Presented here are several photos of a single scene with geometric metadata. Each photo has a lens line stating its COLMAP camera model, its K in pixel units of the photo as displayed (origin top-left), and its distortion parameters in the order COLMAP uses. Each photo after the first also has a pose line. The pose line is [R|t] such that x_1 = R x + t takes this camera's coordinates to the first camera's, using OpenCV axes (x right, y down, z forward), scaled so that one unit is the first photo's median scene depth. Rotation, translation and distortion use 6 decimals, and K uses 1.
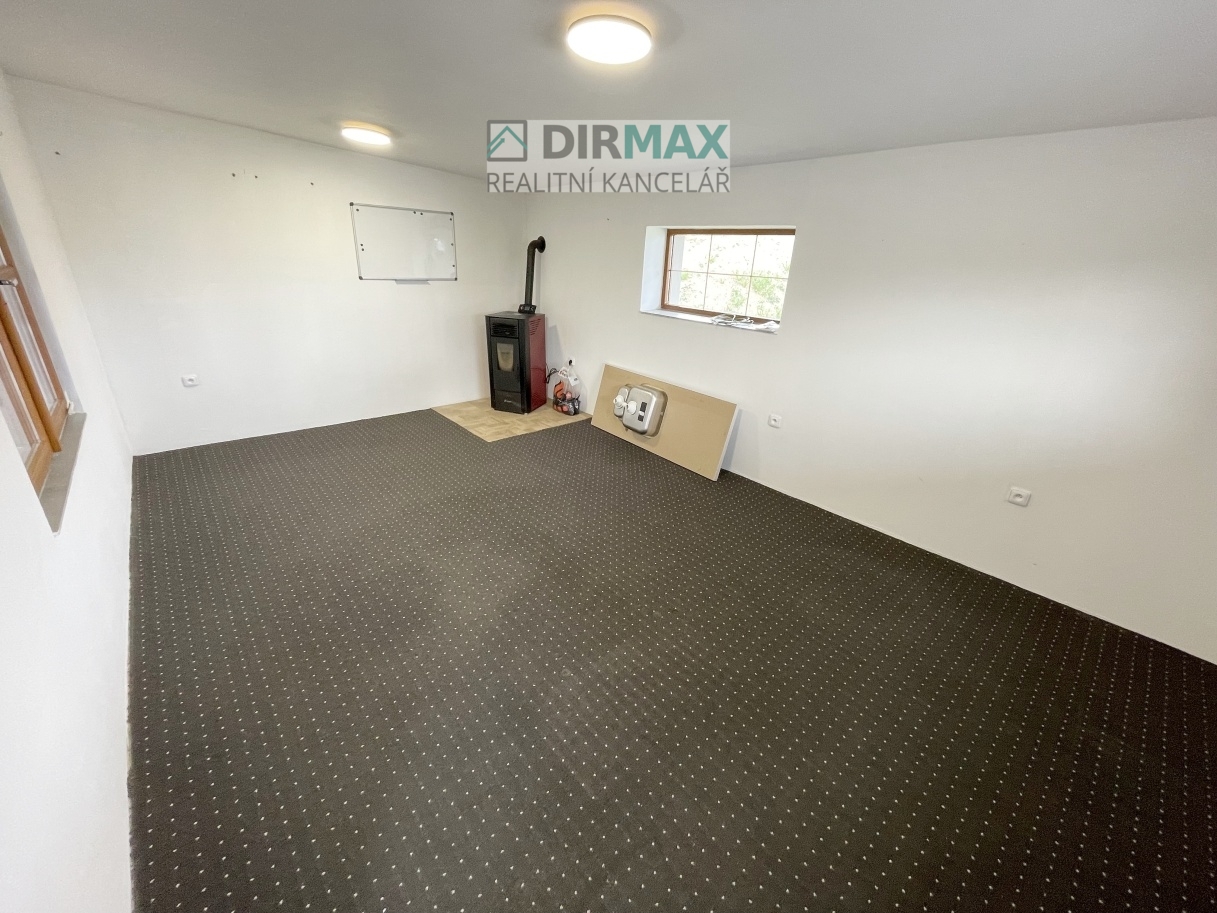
lens RADIAL K [[491.6, 0, 608.5], [0, 491.6, 450.2], [0, 0, 1]] dist [-0.002853, -0.000253]
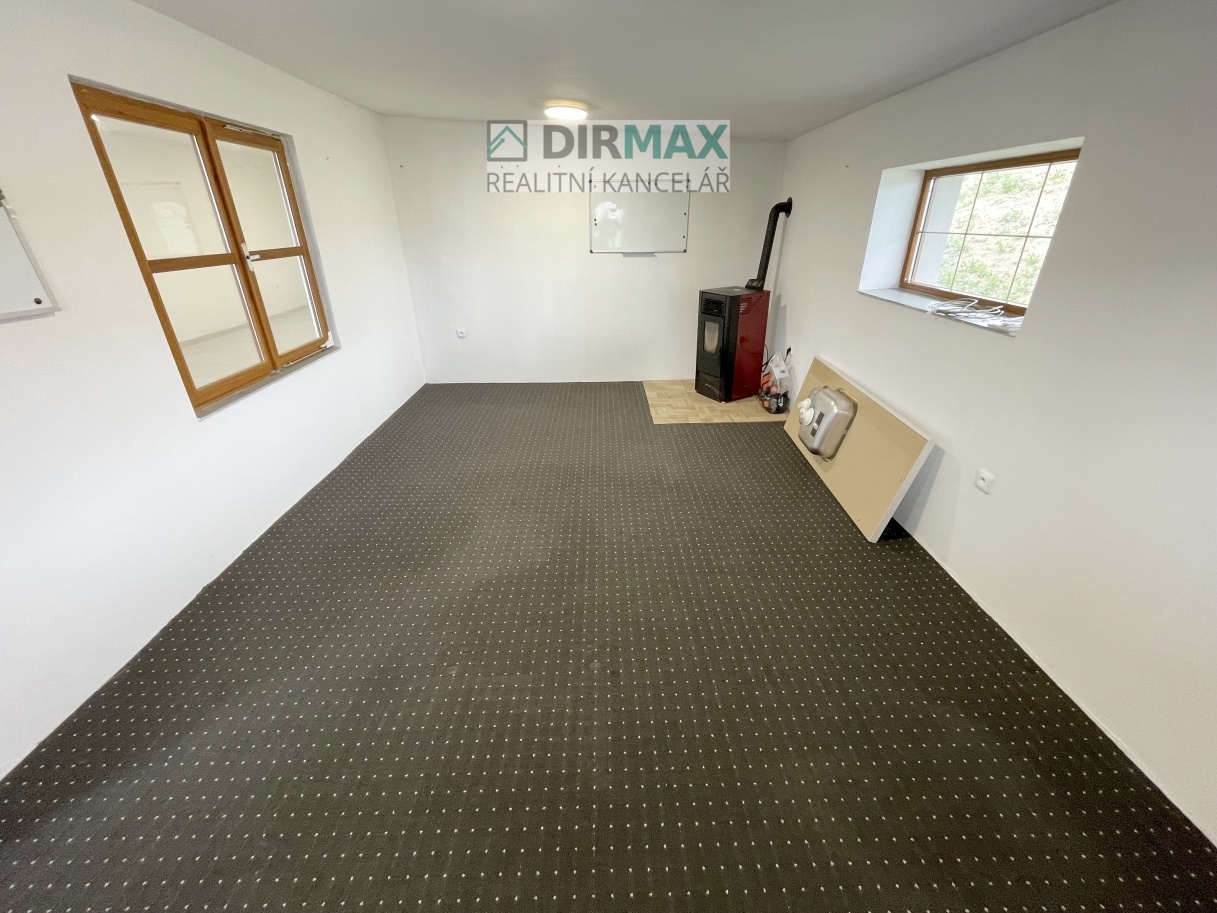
lens RADIAL K [[491.6, 0, 608.5], [0, 491.6, 450.2], [0, 0, 1]] dist [-0.002853, -0.000253]
pose [[0.755541, 0.229067, -0.613747, 0.269634], [-0.200015, 0.972800, 0.116850, -0.056858], [0.623820, 0.034473, 0.780807, 0.185711]]
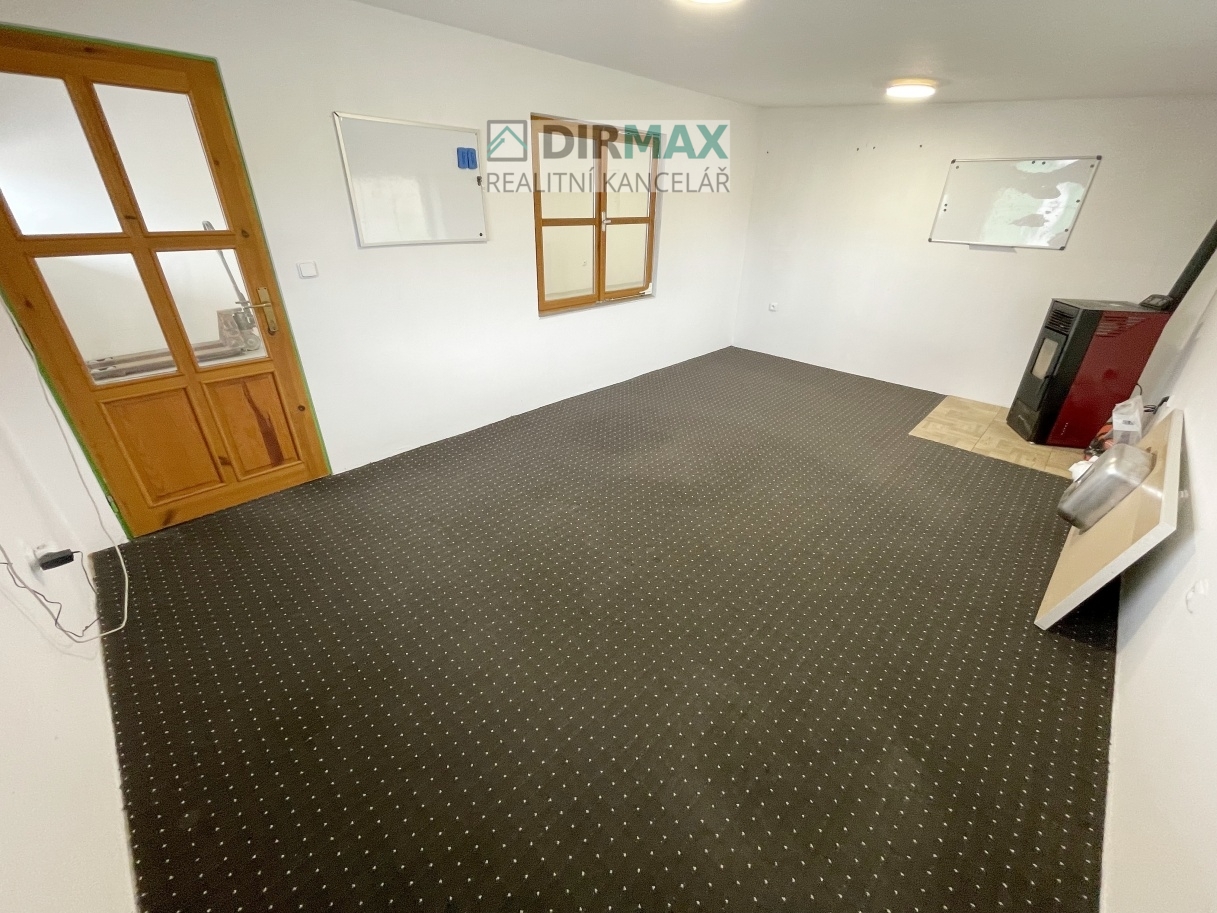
lens RADIAL K [[491.6, 0, 608.5], [0, 491.6, 450.2], [0, 0, 1]] dist [-0.002853, -0.000253]
pose [[0.066228, 0.410443, -0.909478, 0.484773], [-0.379637, 0.853294, 0.357442, -0.094334], [0.922762, 0.321598, 0.212331, 0.317343]]
